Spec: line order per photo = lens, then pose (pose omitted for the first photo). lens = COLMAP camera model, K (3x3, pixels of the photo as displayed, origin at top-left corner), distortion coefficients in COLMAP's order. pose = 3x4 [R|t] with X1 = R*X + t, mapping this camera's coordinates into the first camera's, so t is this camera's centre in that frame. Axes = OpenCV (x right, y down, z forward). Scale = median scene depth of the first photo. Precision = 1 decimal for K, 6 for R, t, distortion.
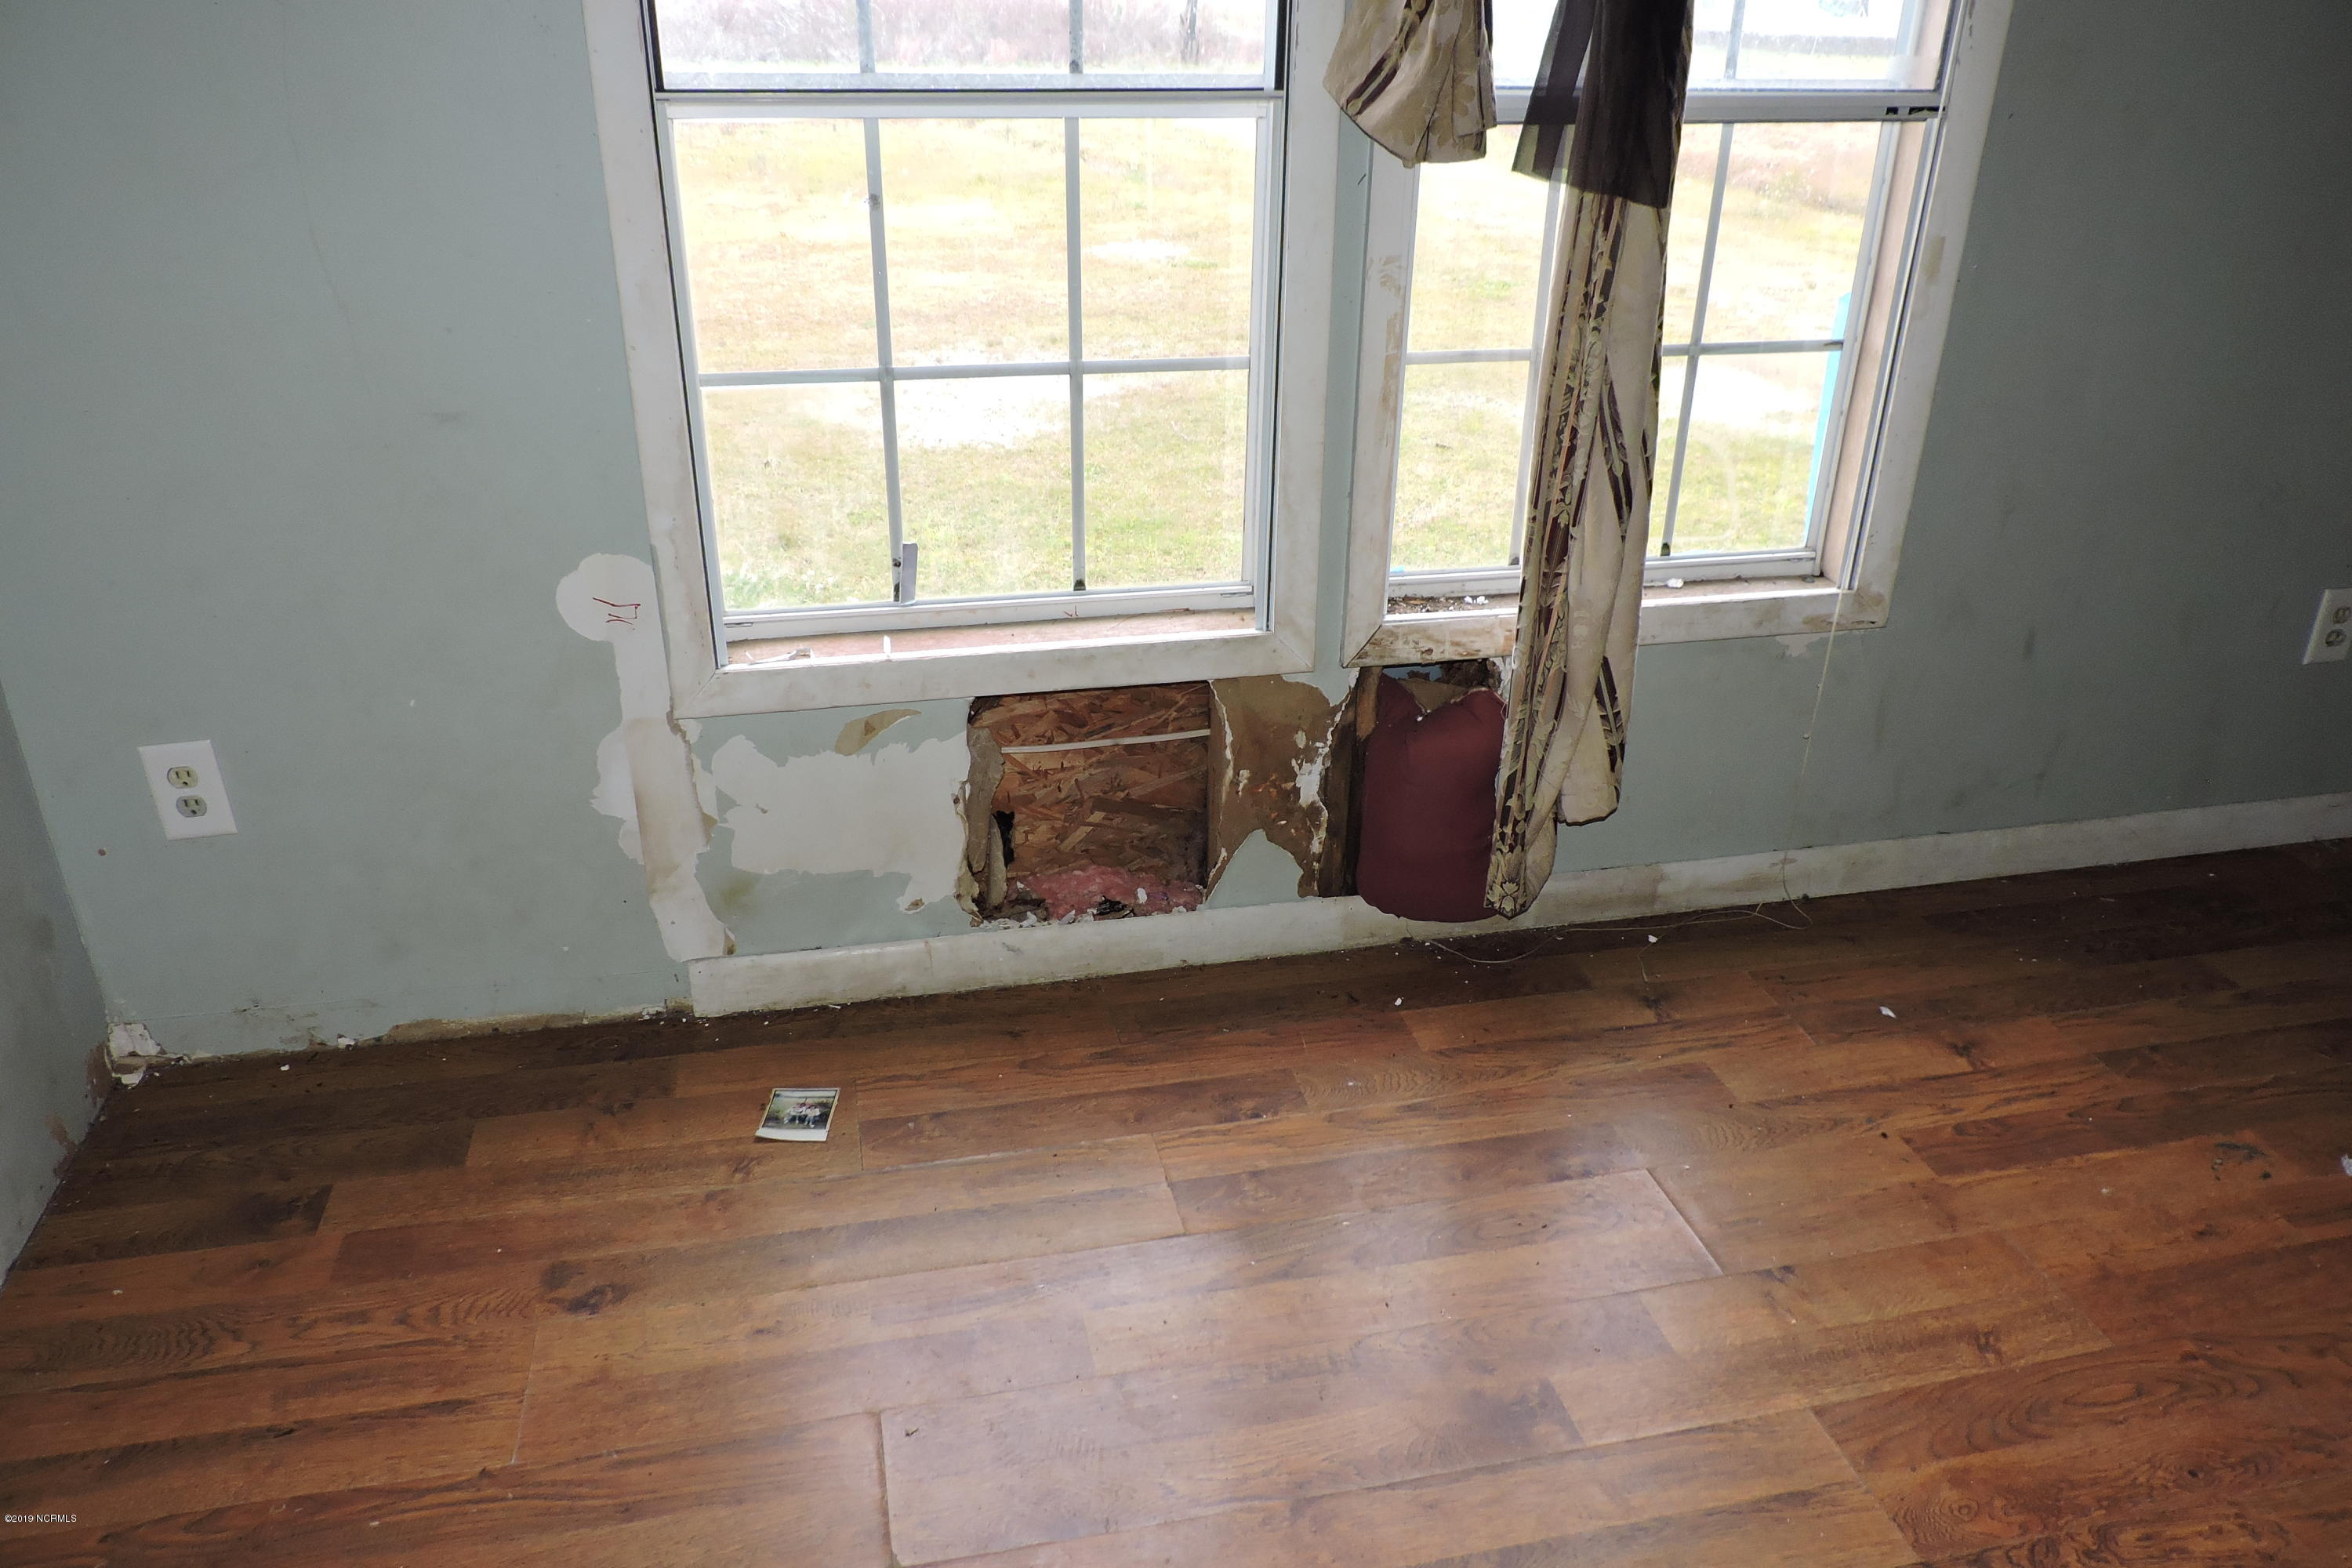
lens RADIAL K [[1682.8, 0, 1175.5], [0, 1682.8, 794.3], [0, 0, 1]] dist [-0.022697, 0.004975]
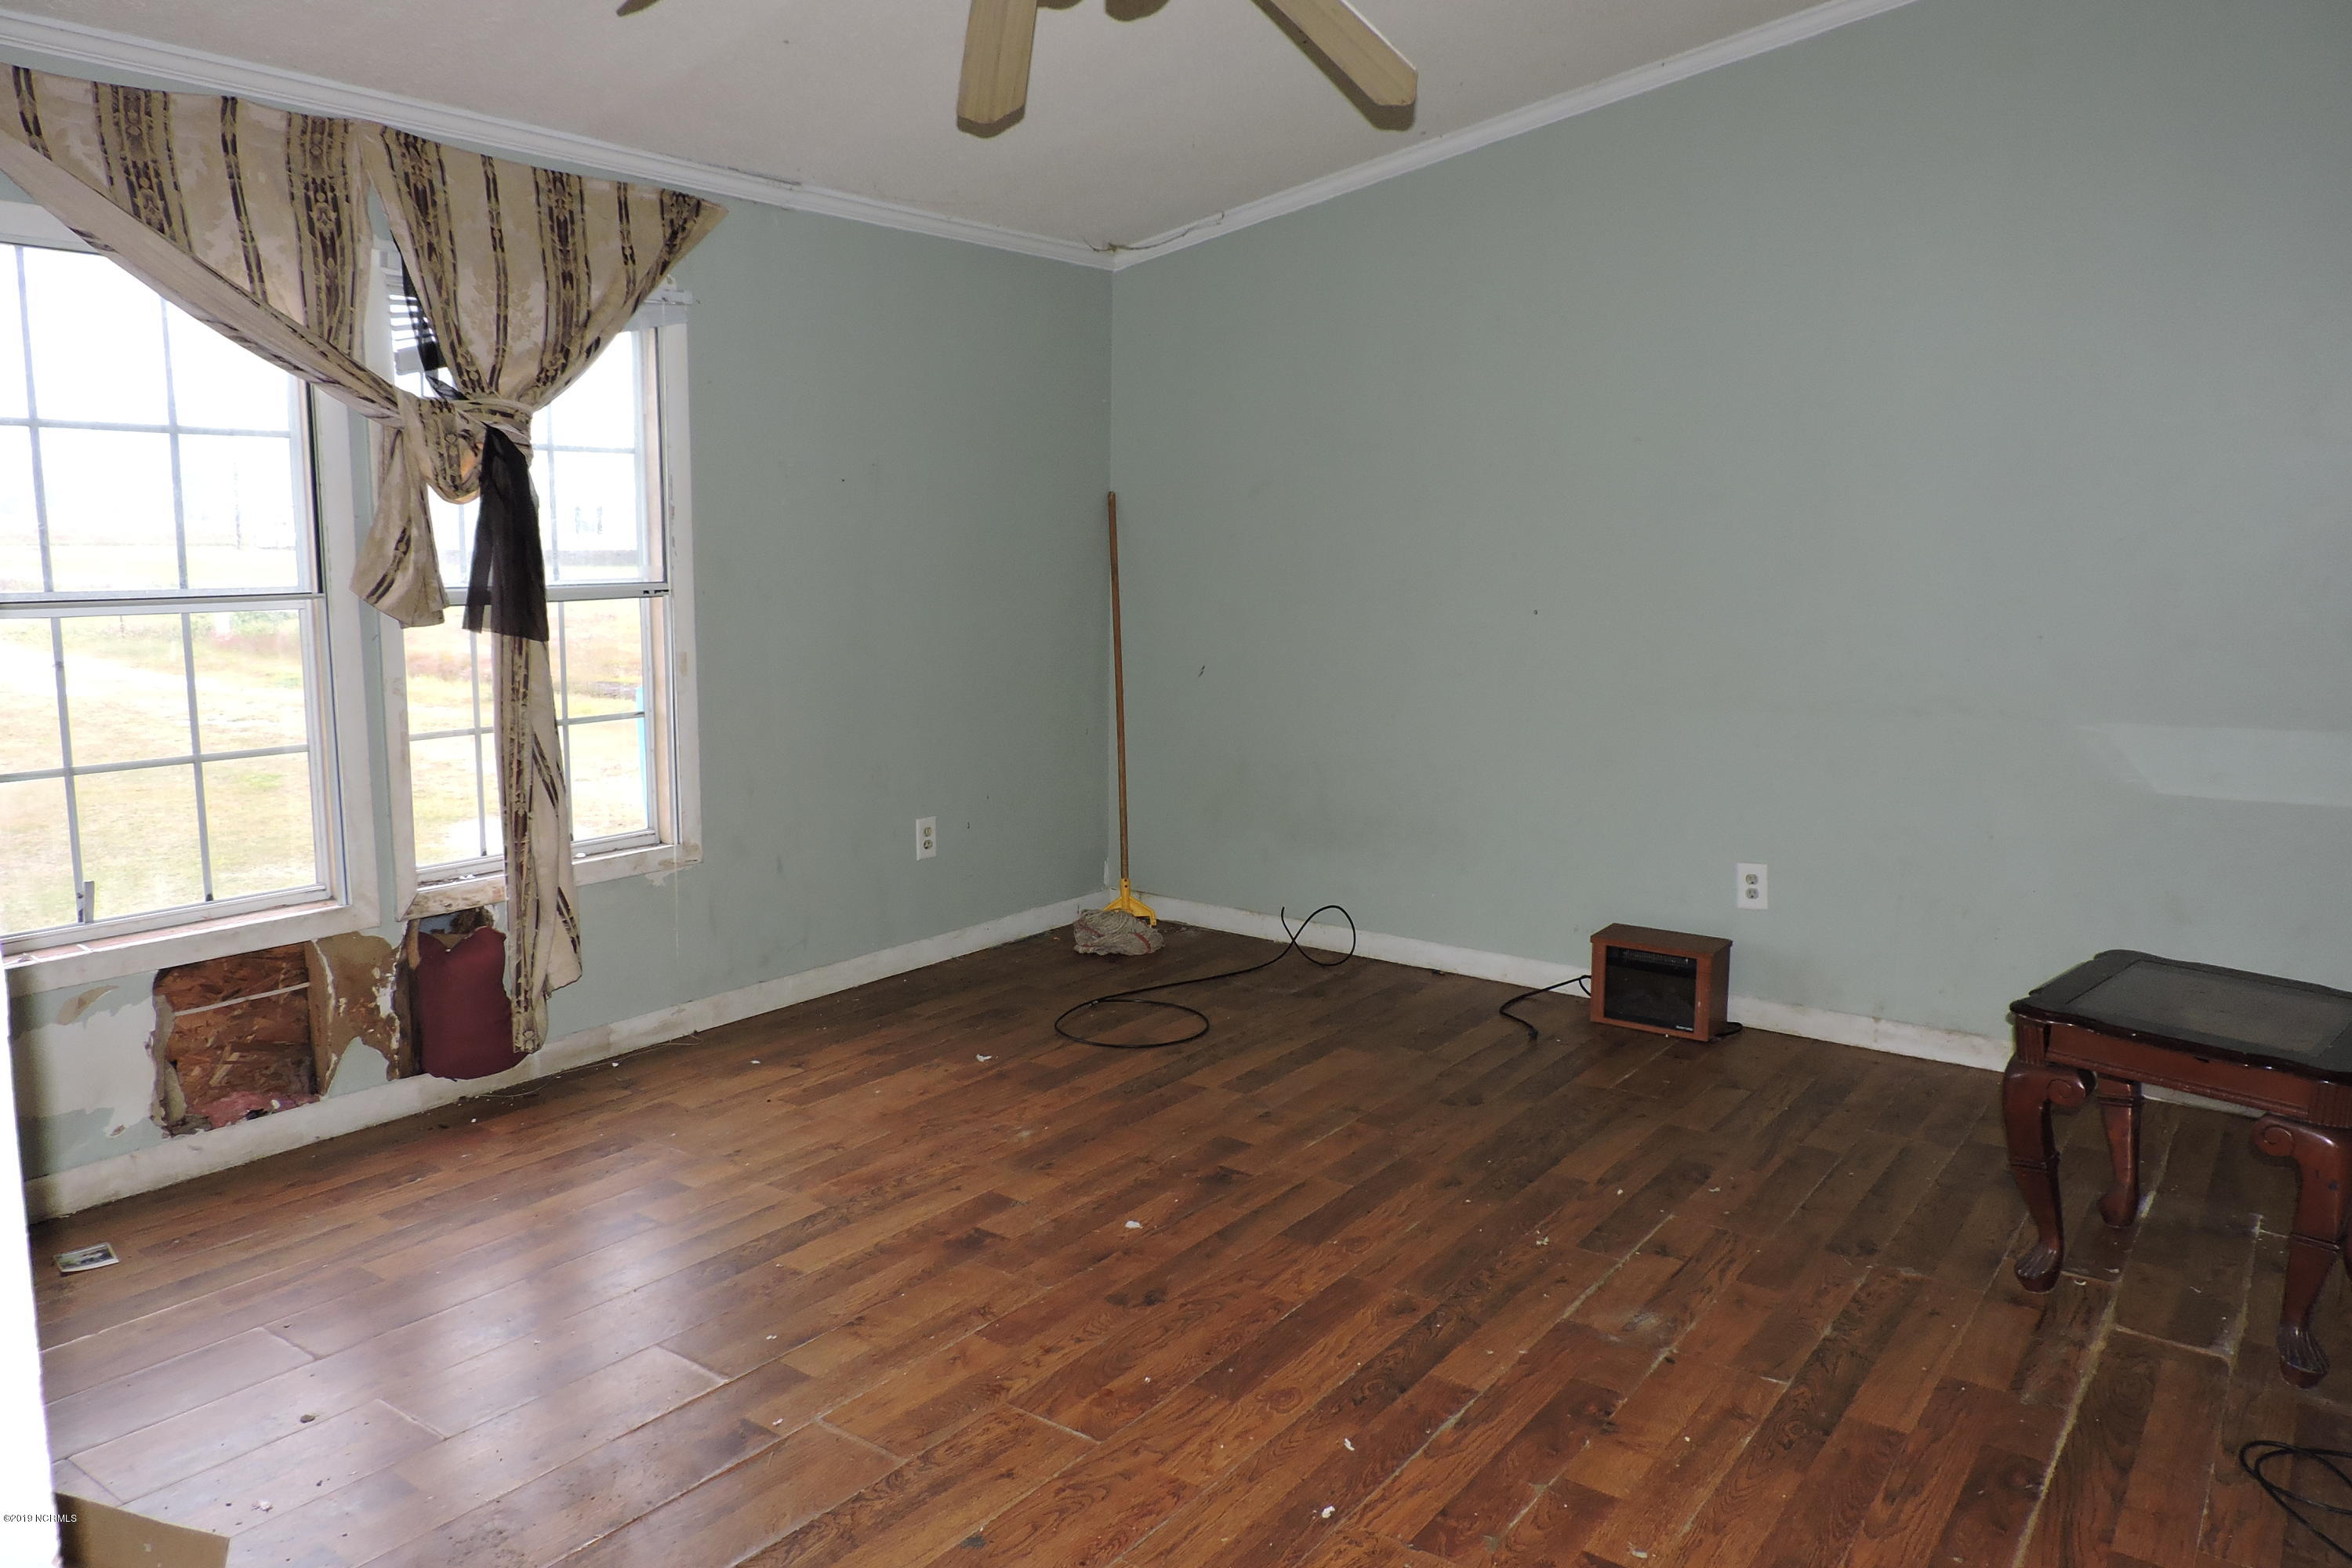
lens RADIAL K [[1682.8, 0, 1175.5], [0, 1682.8, 794.3], [0, 0, 1]] dist [-0.022697, 0.004975]
pose [[0.752558, -0.109867, 0.649296, -0.378503], [0.285053, 0.943172, -0.170794, 0.303637], [-0.593633, 0.313616, 0.741110, -0.697722]]
